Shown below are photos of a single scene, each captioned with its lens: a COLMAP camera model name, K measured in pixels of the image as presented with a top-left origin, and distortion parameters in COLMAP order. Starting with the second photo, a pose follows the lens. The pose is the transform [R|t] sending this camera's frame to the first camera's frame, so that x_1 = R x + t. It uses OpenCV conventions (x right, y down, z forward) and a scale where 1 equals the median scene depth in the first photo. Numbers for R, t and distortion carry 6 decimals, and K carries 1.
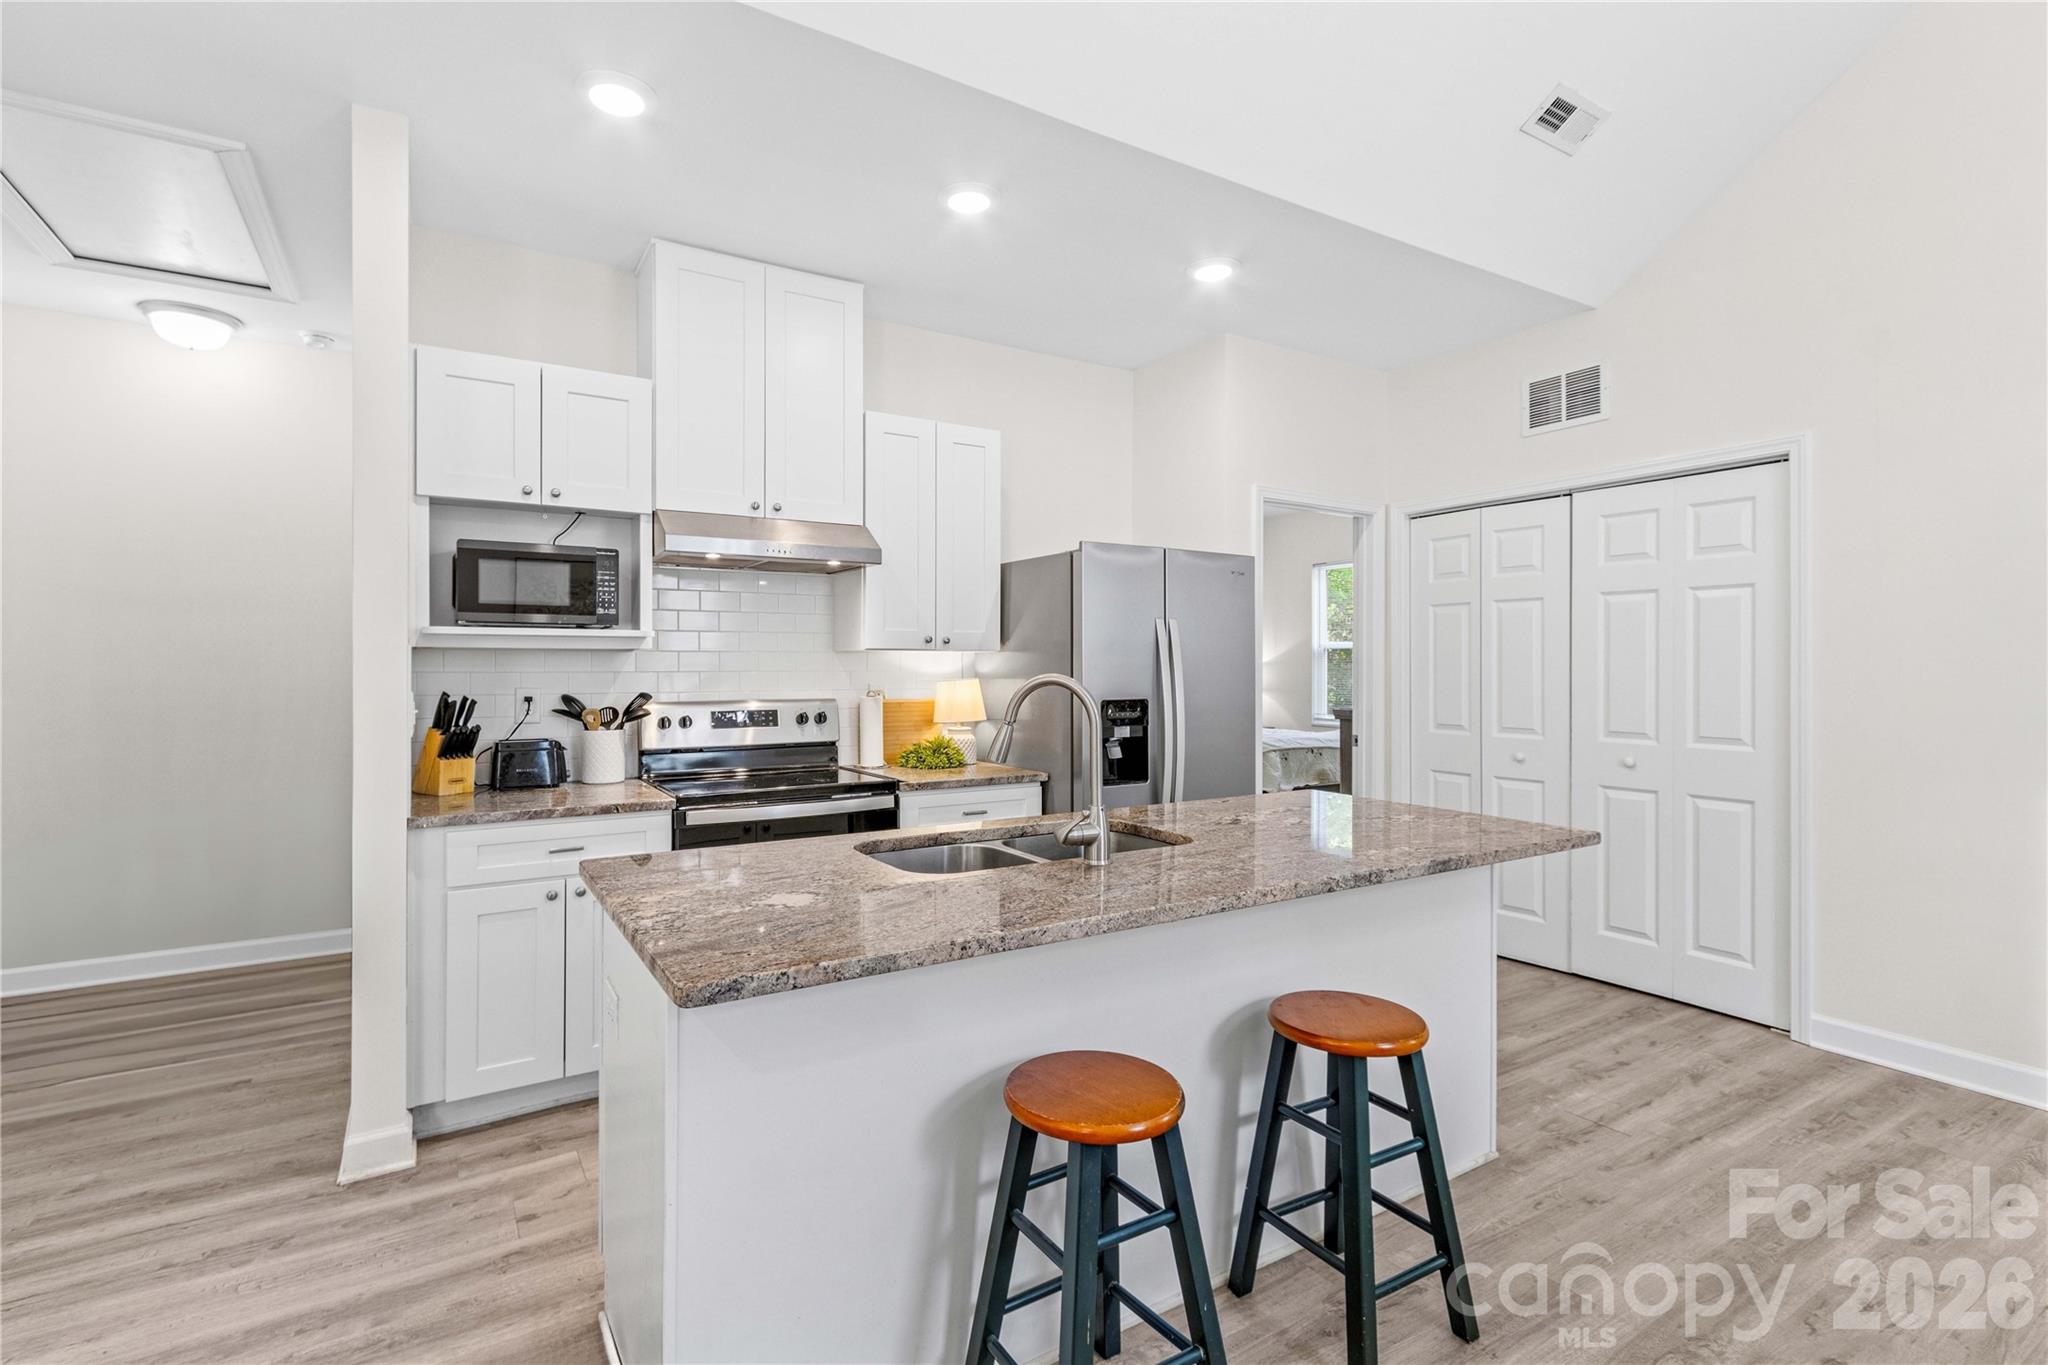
lens RADIAL K [[953.5, 0, 1001.8], [0, 953.5, 661.3], [0, 0, 1]] dist [0.008610, -0.002771]
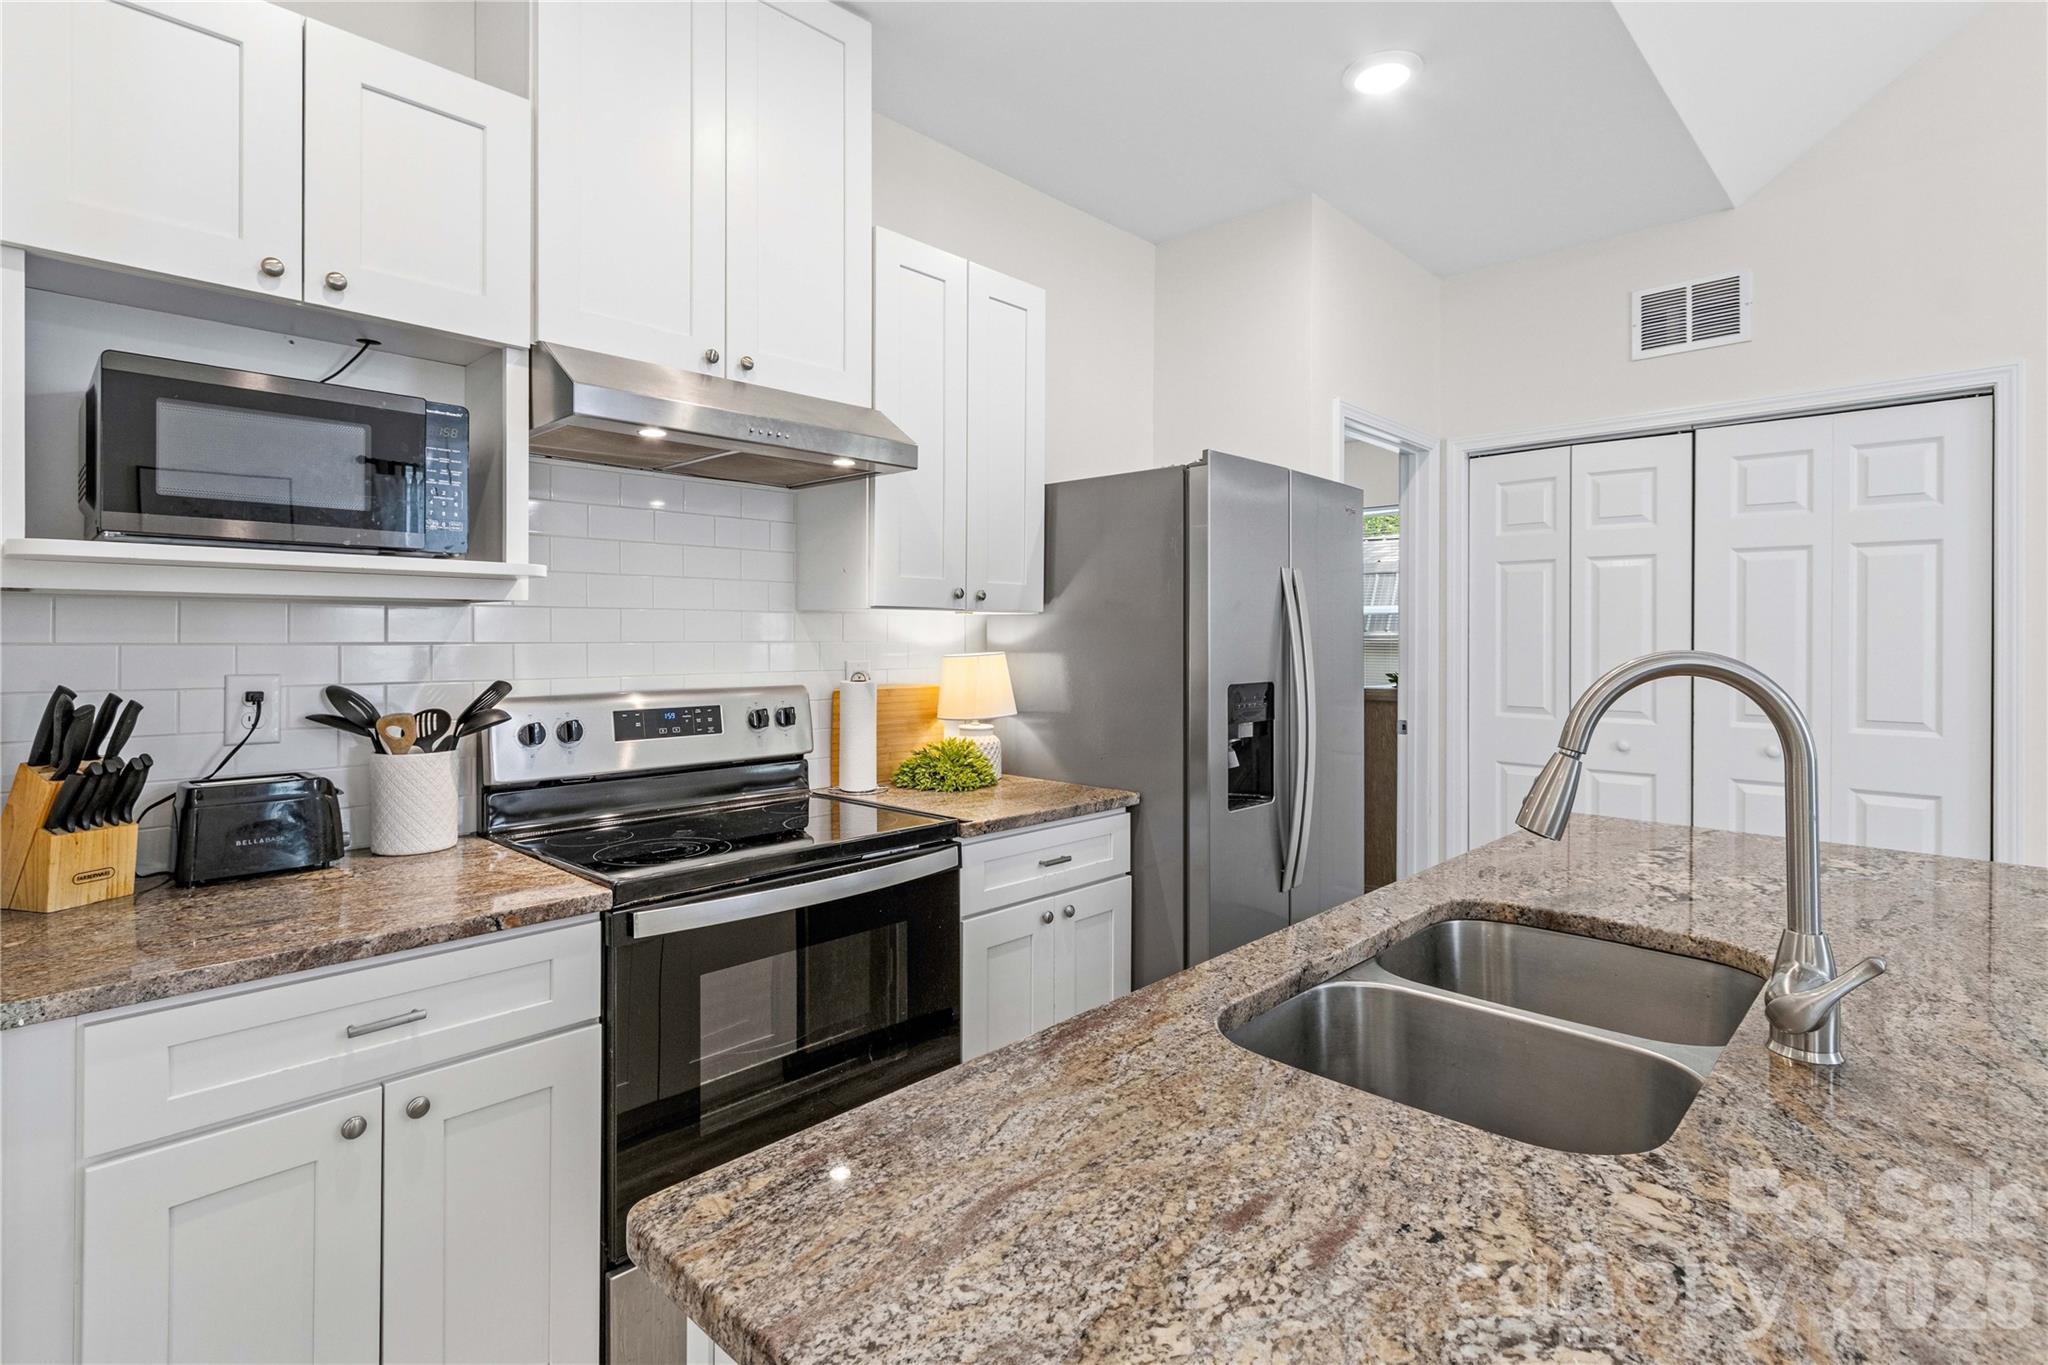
lens RADIAL K [[1002.2, 0, 1032.8], [0, 1002.2, 633.2], [0, 0, 1]] dist [0.010322, -0.003661]
pose [[0.964391, 0.003412, 0.264457, -0.232148], [-0.003963, 0.999991, 0.001553, 0.003294], [-0.264449, -0.002545, 0.964396, 0.363607]]
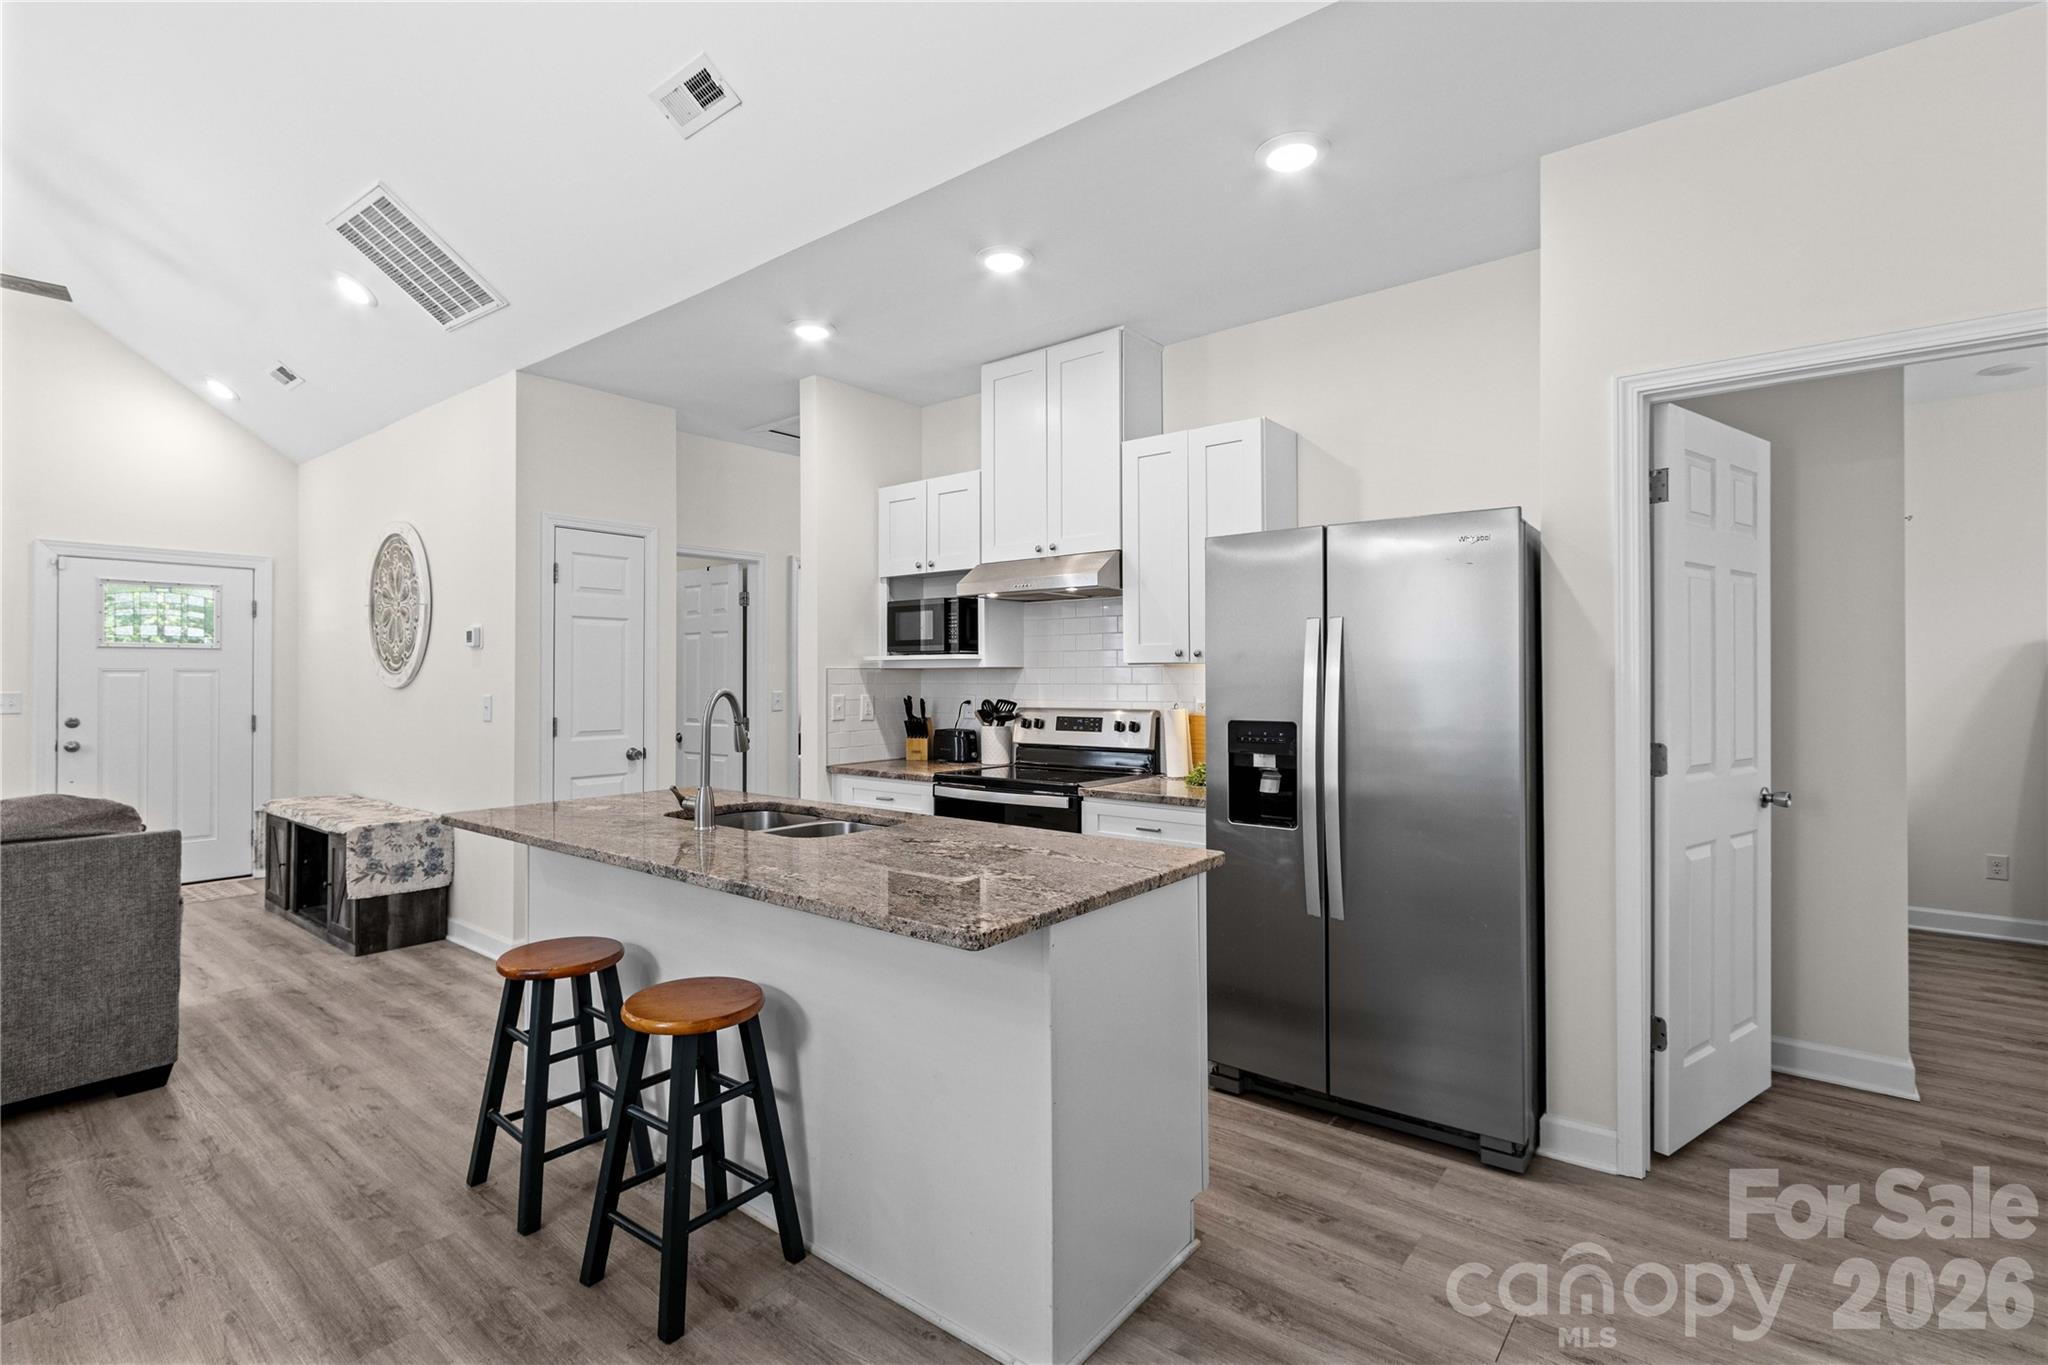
lens RADIAL K [[953.5, 0, 1011.1], [0, 953.5, 668.6], [0, 0, 1]] dist [0.008610, -0.002771]
pose [[0.329058, -0.009558, -0.944261, 0.889391], [0.007040, 0.999946, -0.007669, -0.000135], [0.944283, -0.004124, 0.329108, 0.567854]]
